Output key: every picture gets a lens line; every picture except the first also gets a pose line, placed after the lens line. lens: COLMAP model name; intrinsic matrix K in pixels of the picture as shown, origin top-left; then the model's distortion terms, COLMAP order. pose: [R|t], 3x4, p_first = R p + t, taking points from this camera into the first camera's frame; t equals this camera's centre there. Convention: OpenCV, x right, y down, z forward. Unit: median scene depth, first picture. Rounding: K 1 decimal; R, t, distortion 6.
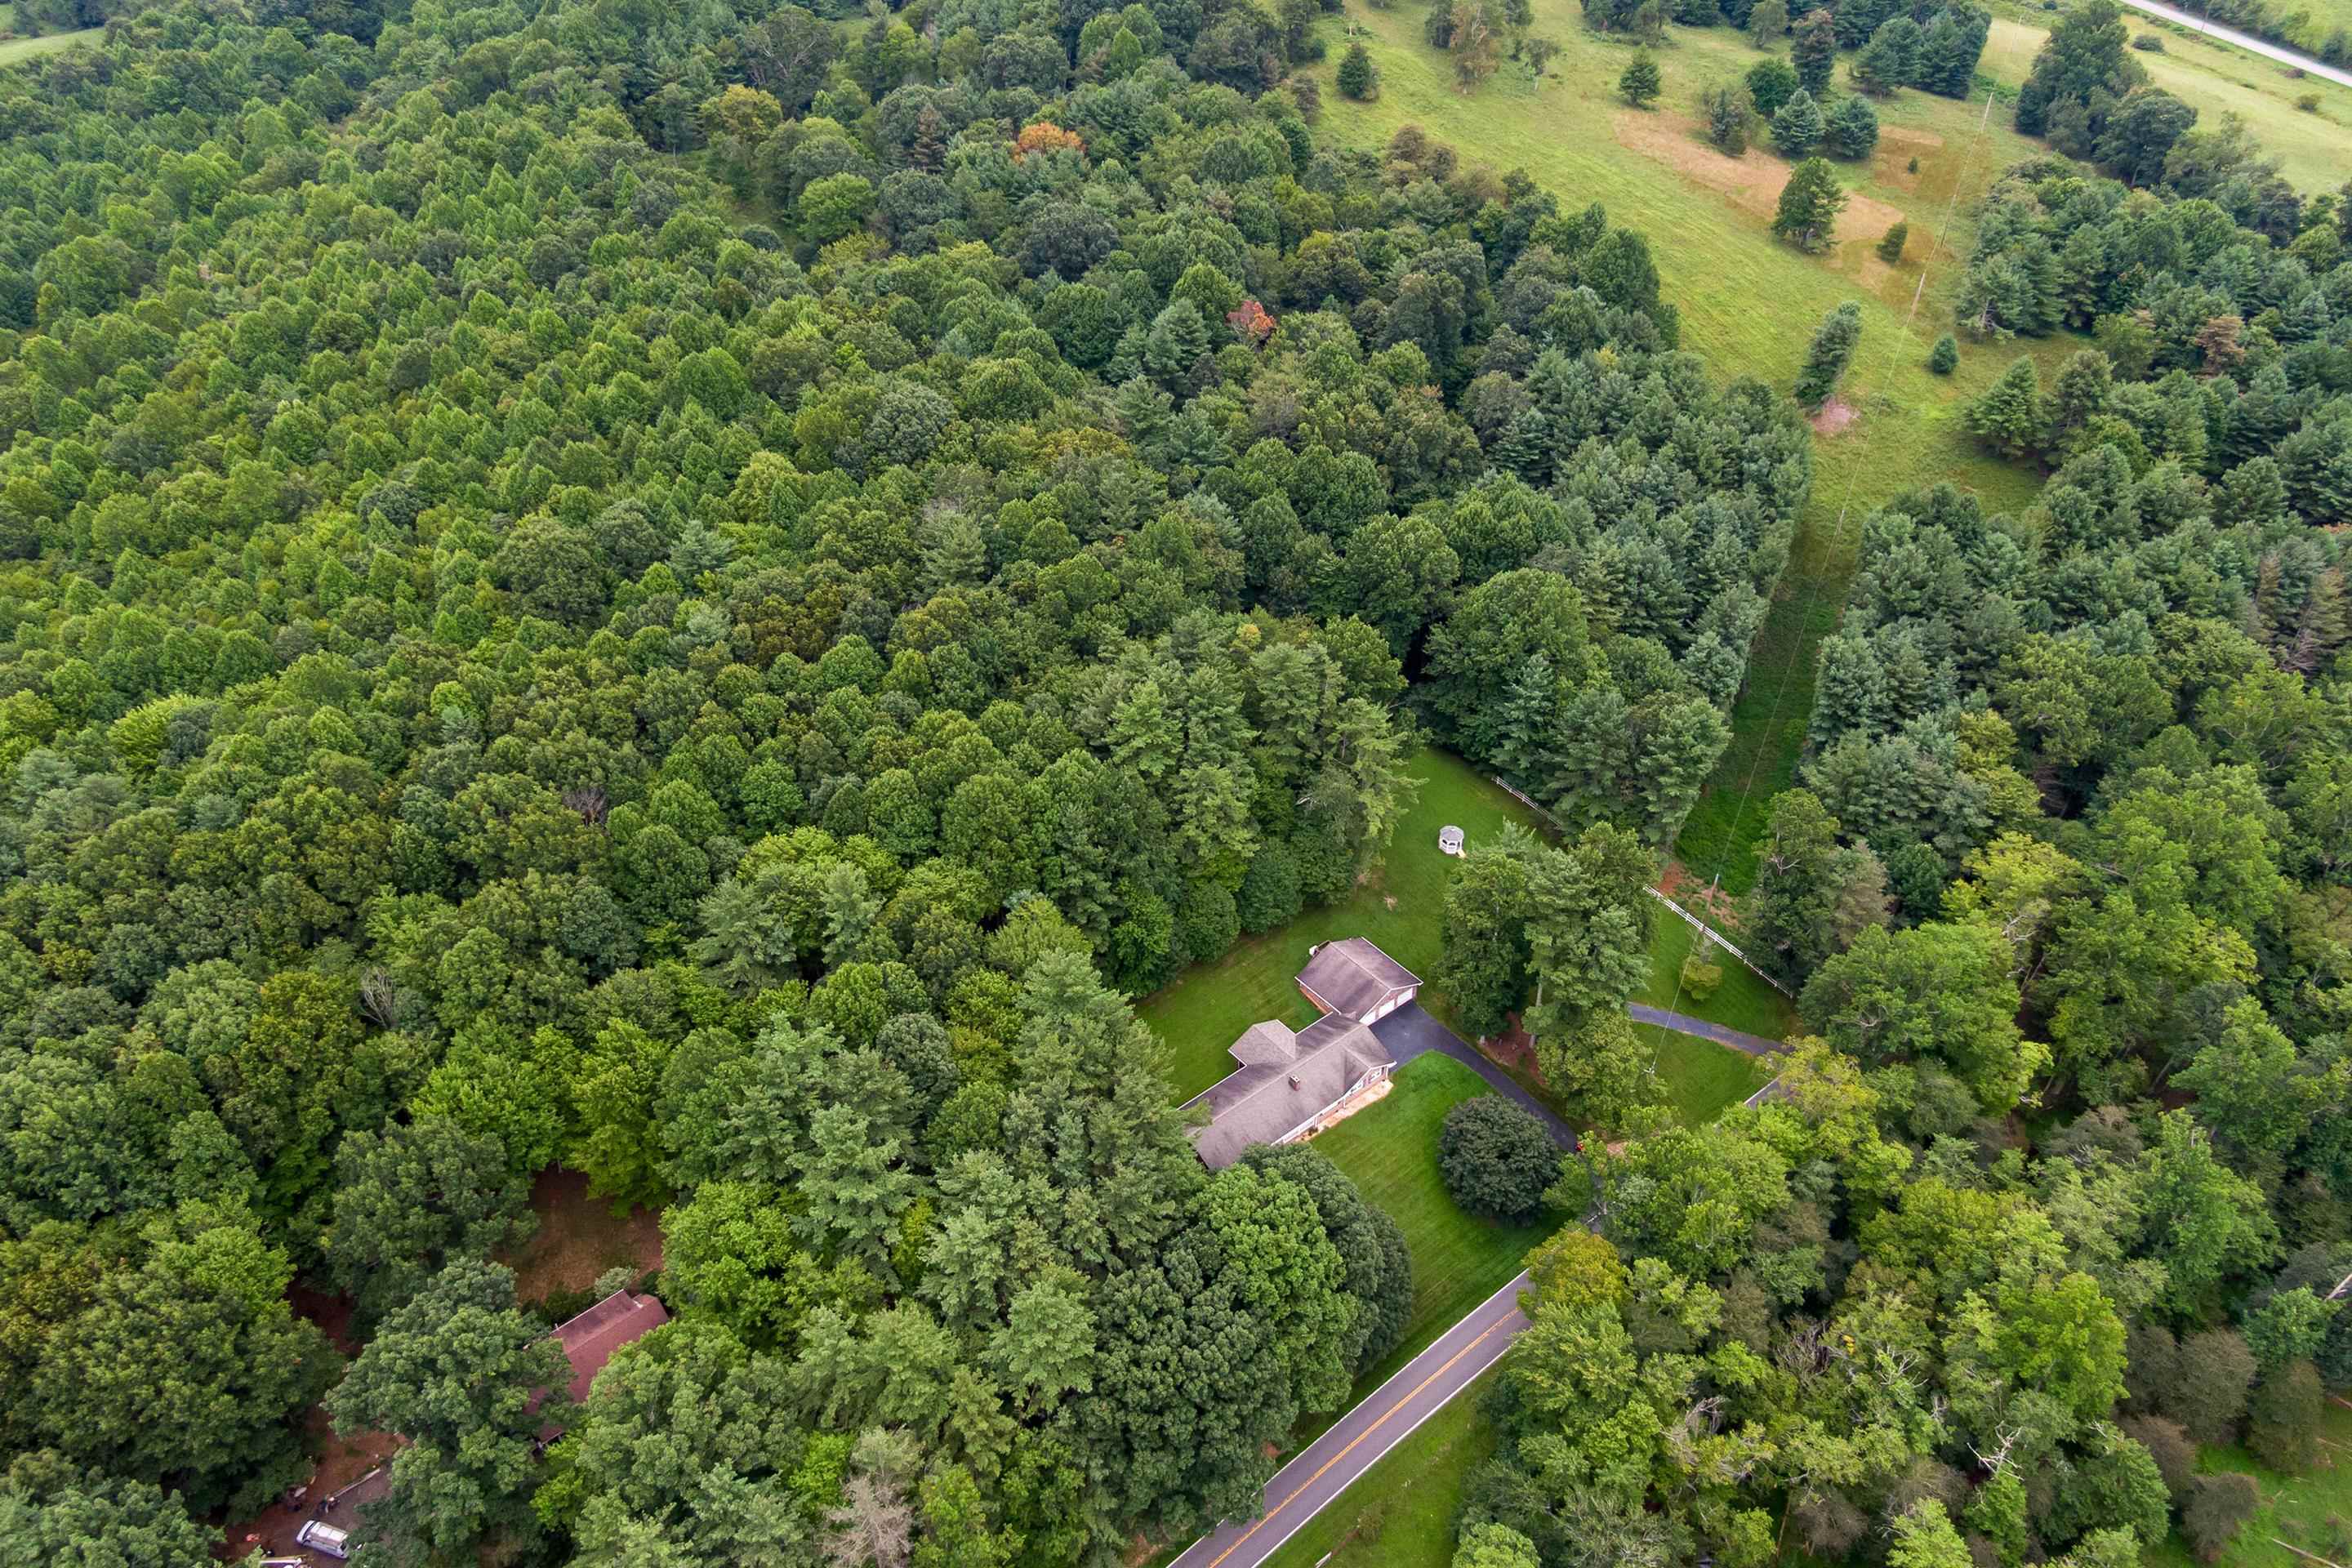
lens RADIAL K [[1671.4, 0, 1166.8], [0, 1671.4, 782.7], [0, 0, 1]] dist [0.046161, -0.088451]
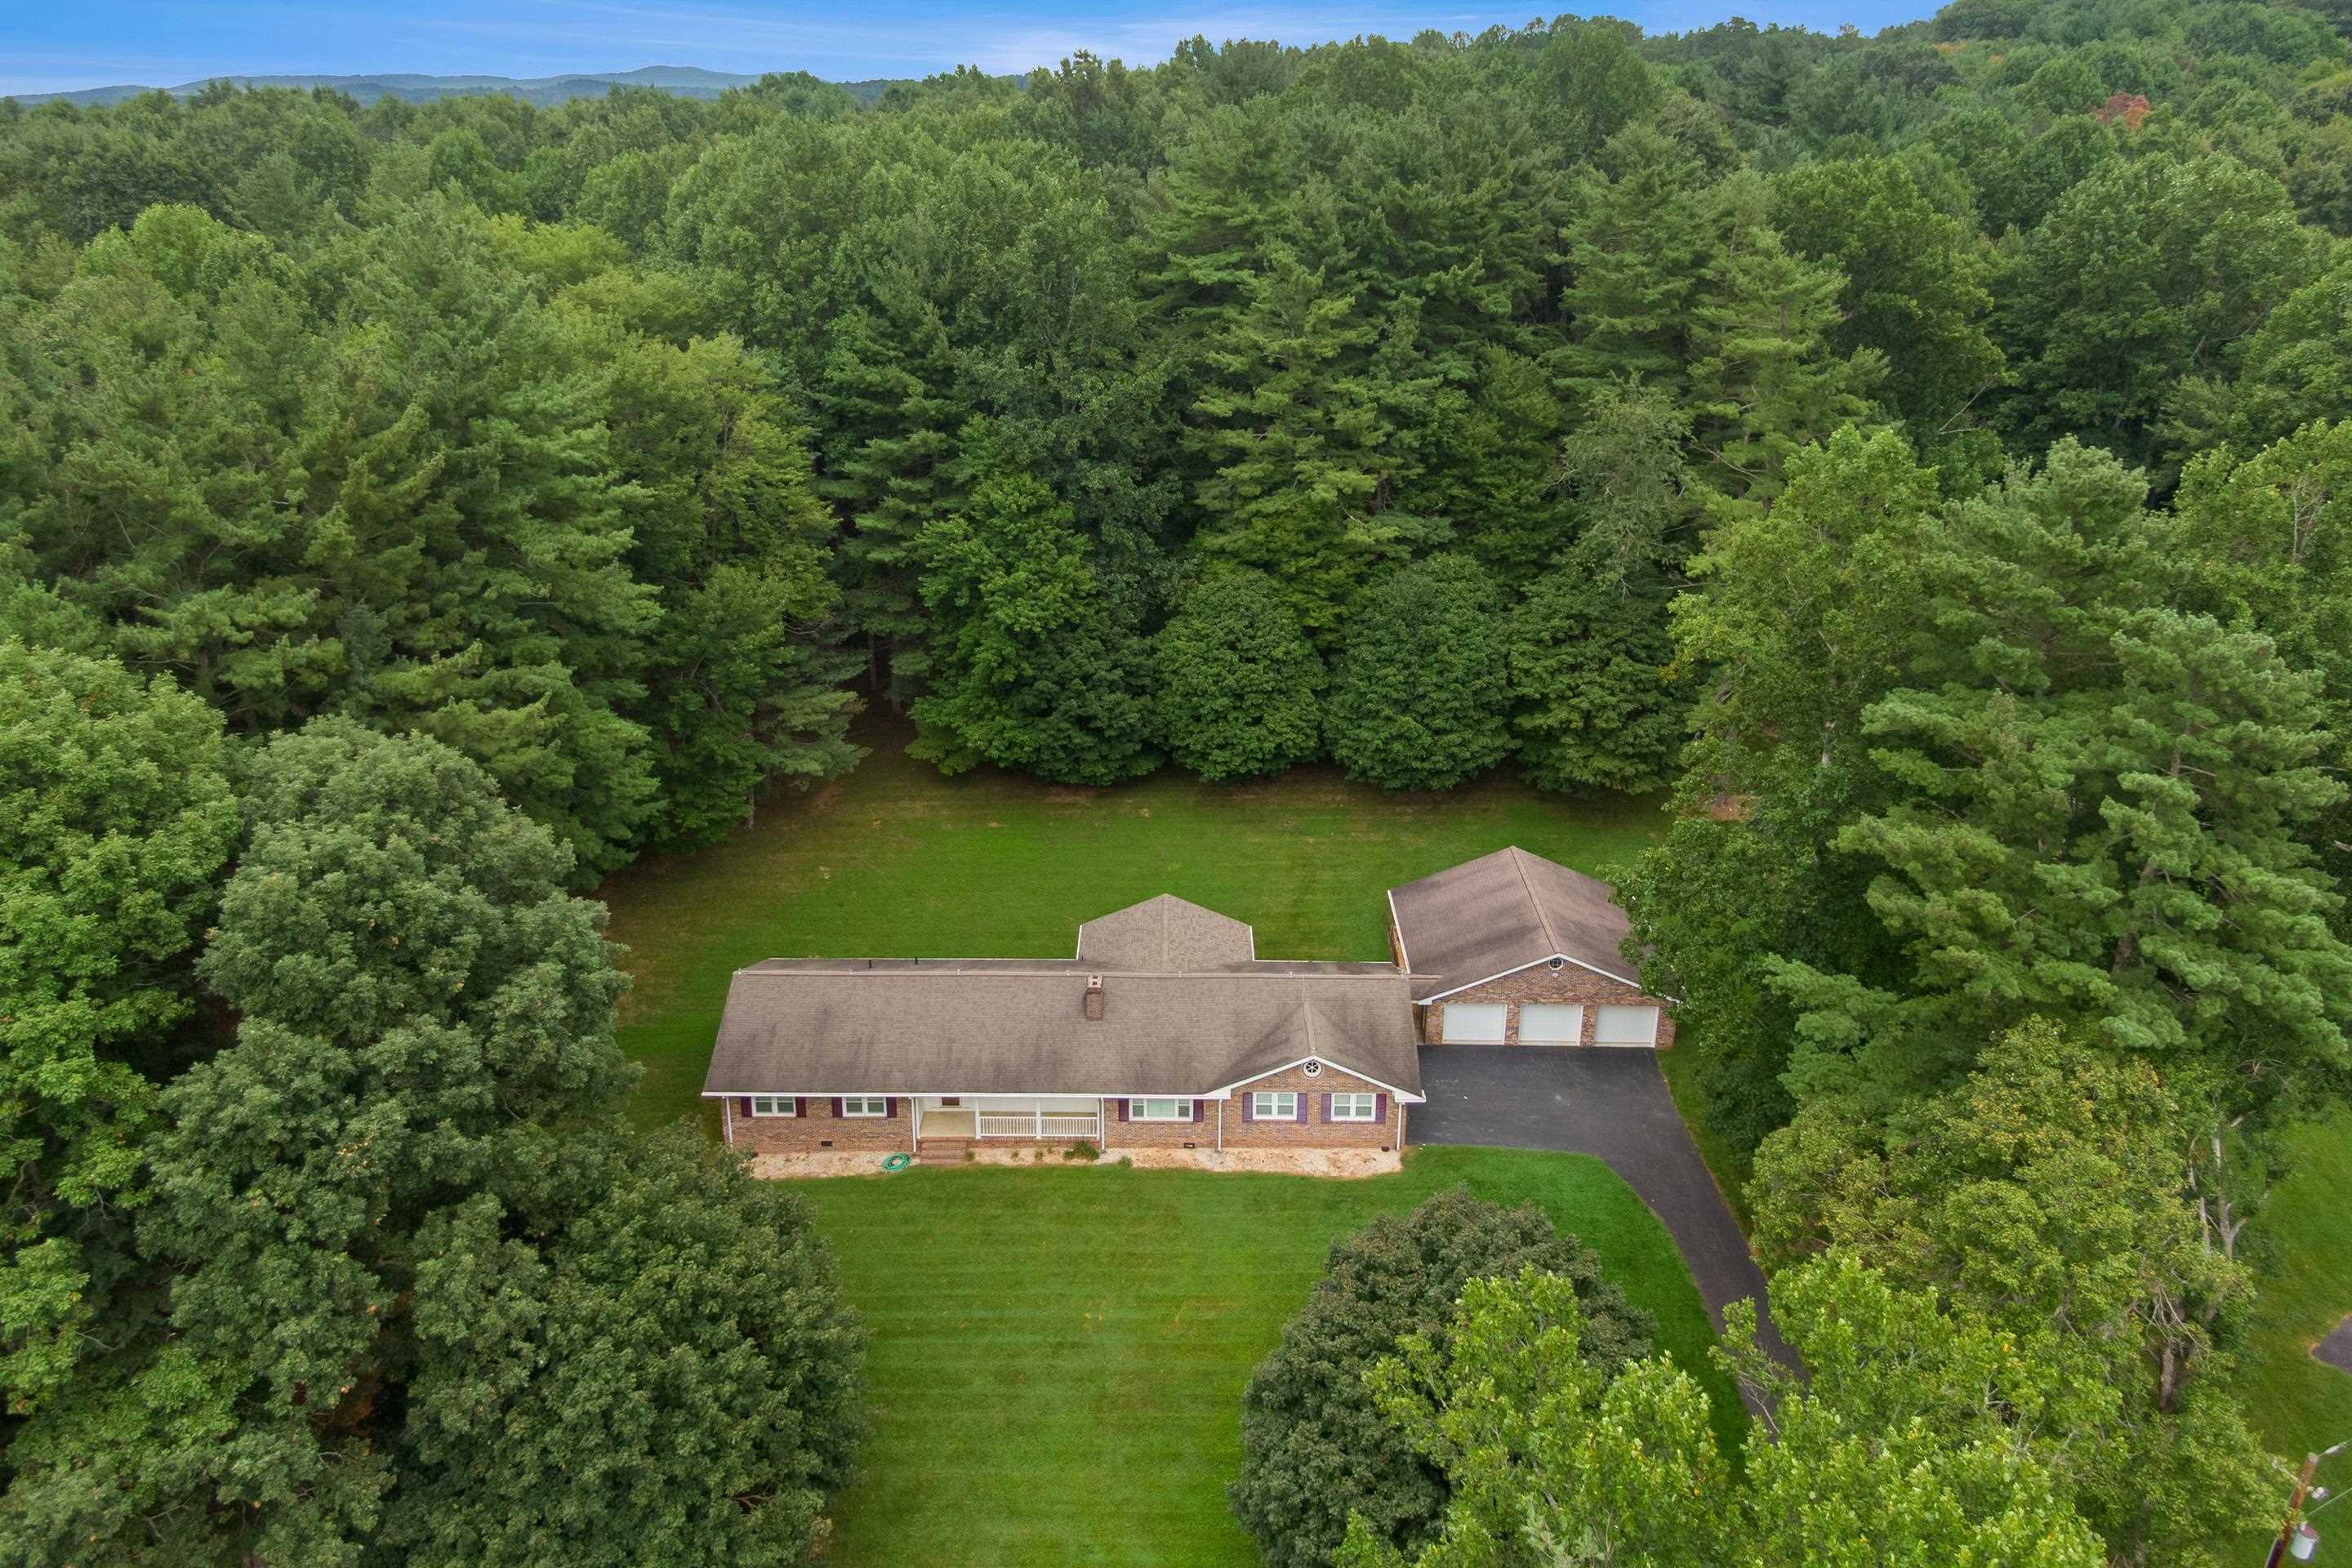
lens RADIAL K [[1683.0, 0, 1174.0], [0, 1683.0, 722.4], [0, 0, 1]] dist [0.043709, -0.055293]
pose [[0.770409, 0.231221, -0.594143, 0.254012], [-0.392433, 0.906437, -0.156102, 0.156833], [0.502460, 0.353423, 0.789066, 0.634613]]
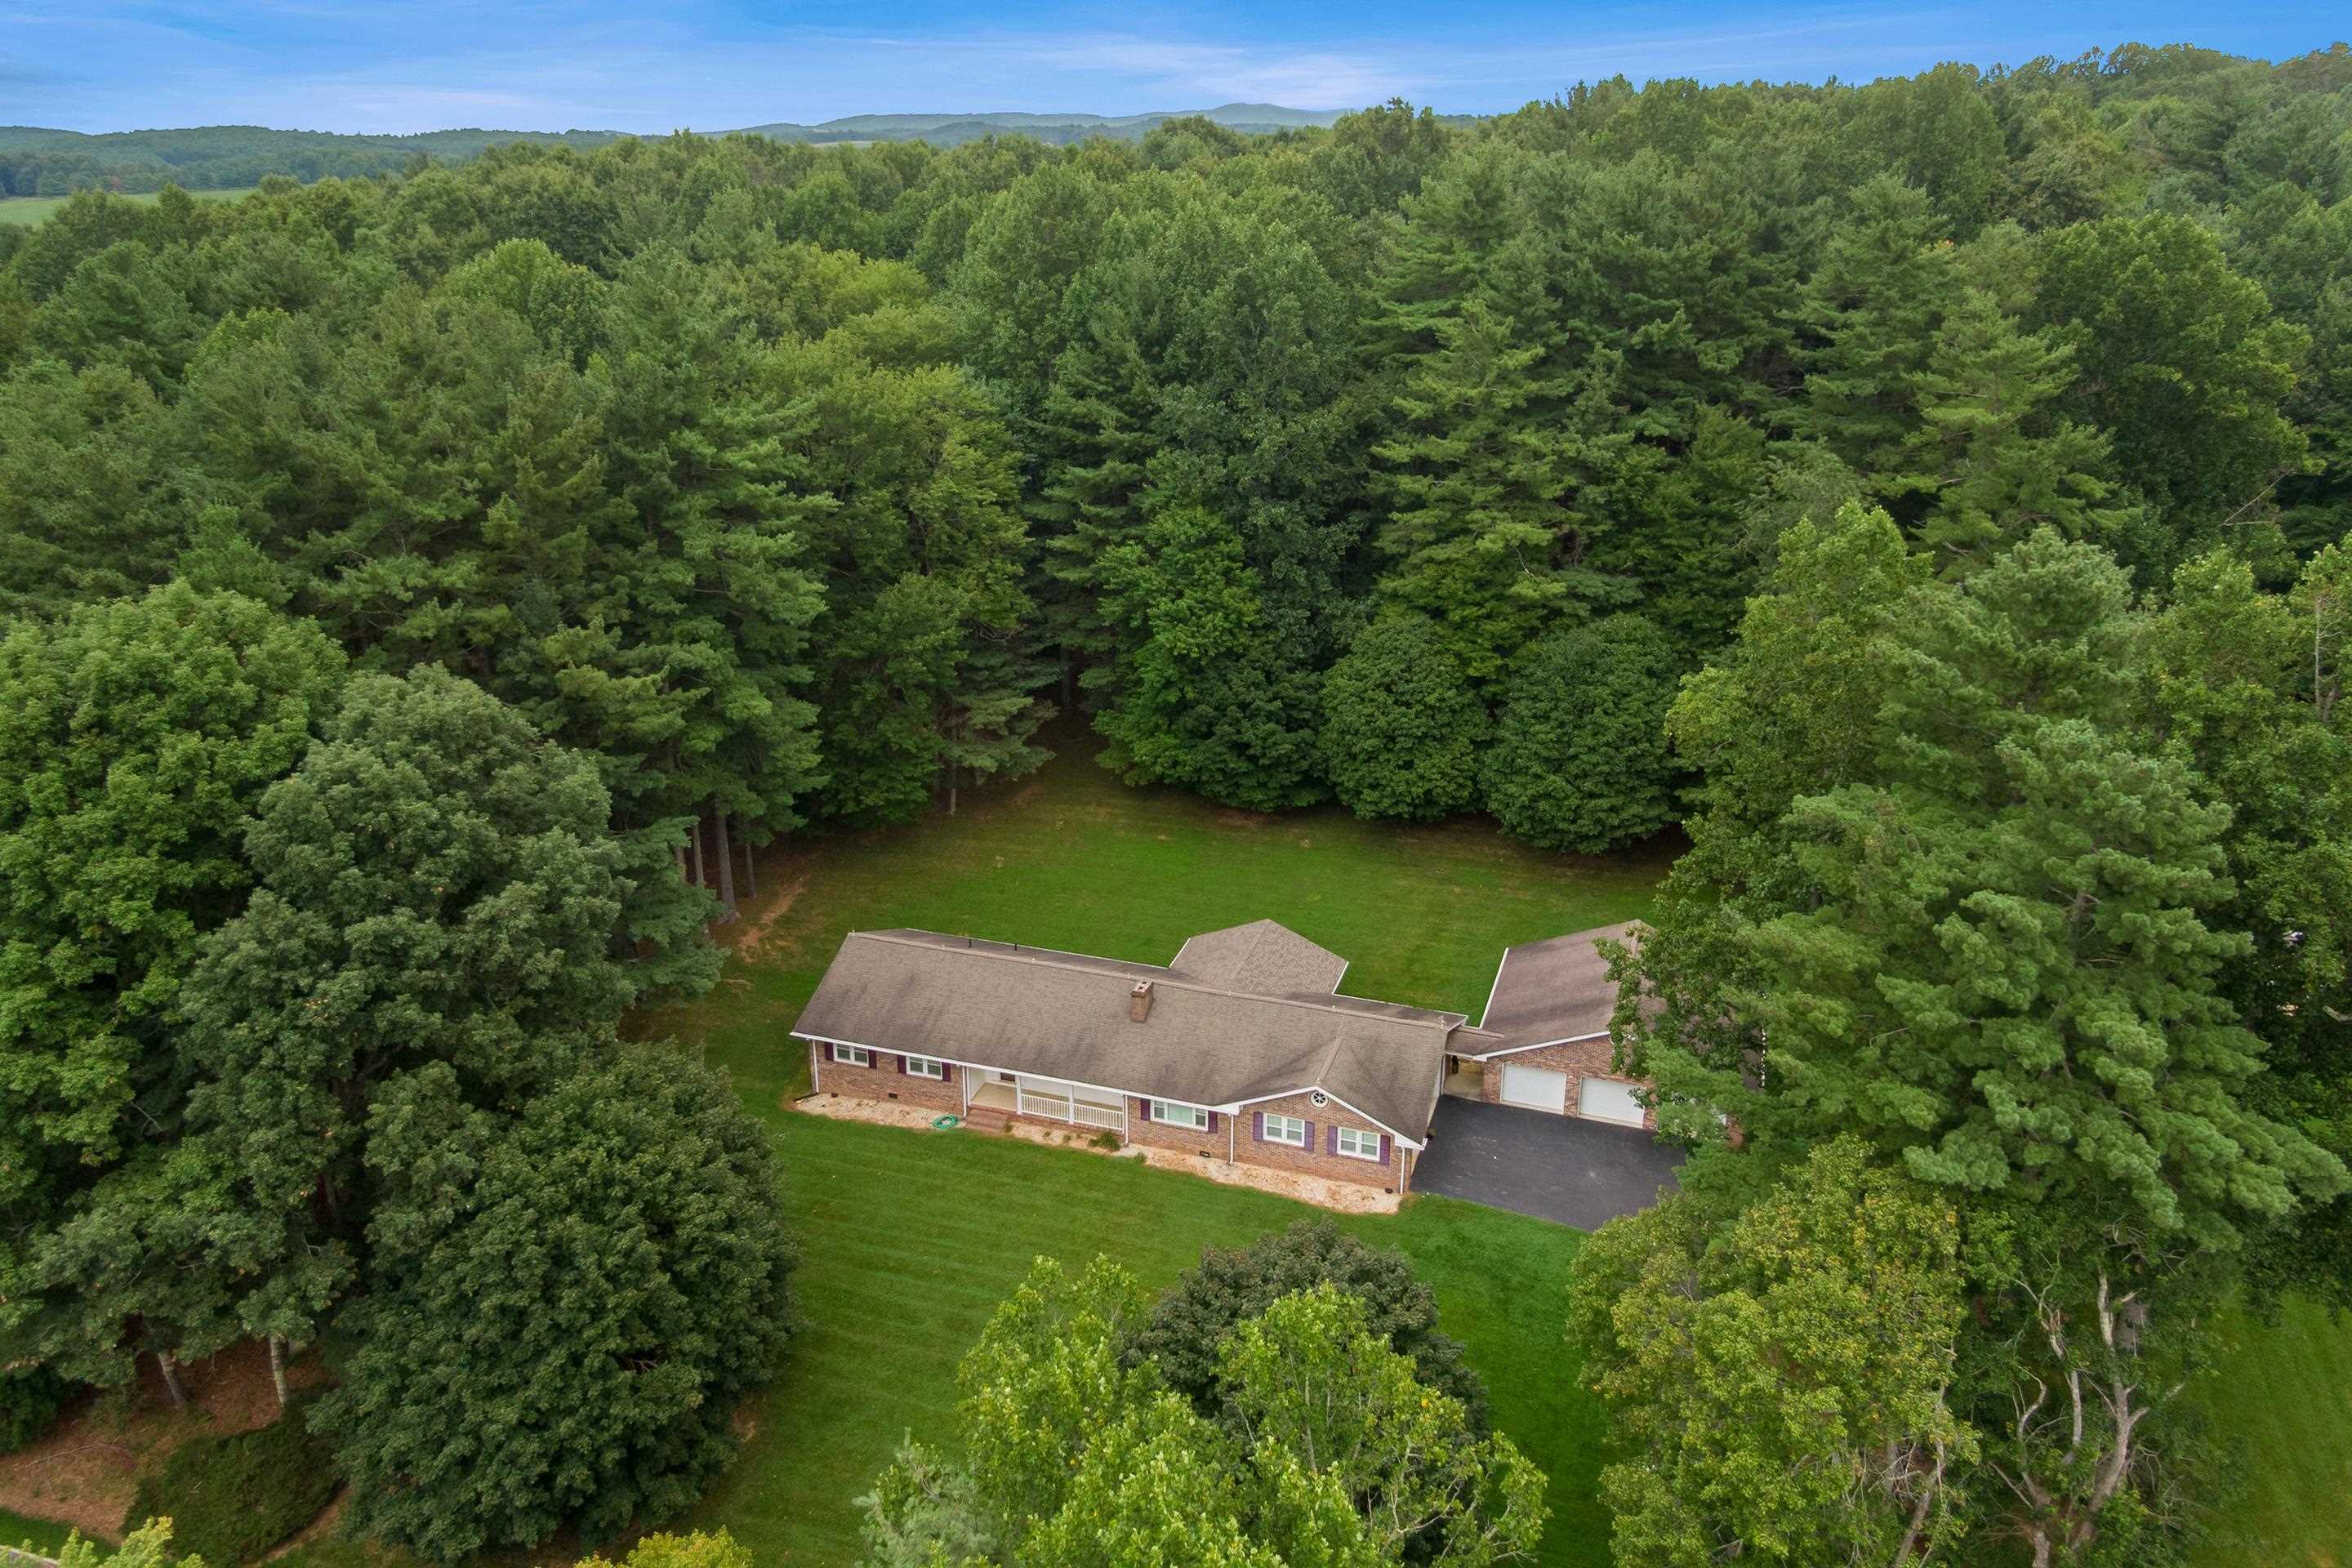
lens RADIAL K [[1679.5, 0, 1173.6], [0, 1679.5, 765.1], [0, 0, 1]] dist [0.046365, -0.075284]
pose [[0.535775, 0.303805, -0.787812, 0.318362], [-0.512293, 0.858637, -0.017283, 0.122639], [0.671193, 0.412850, 0.615674, 0.673473]]
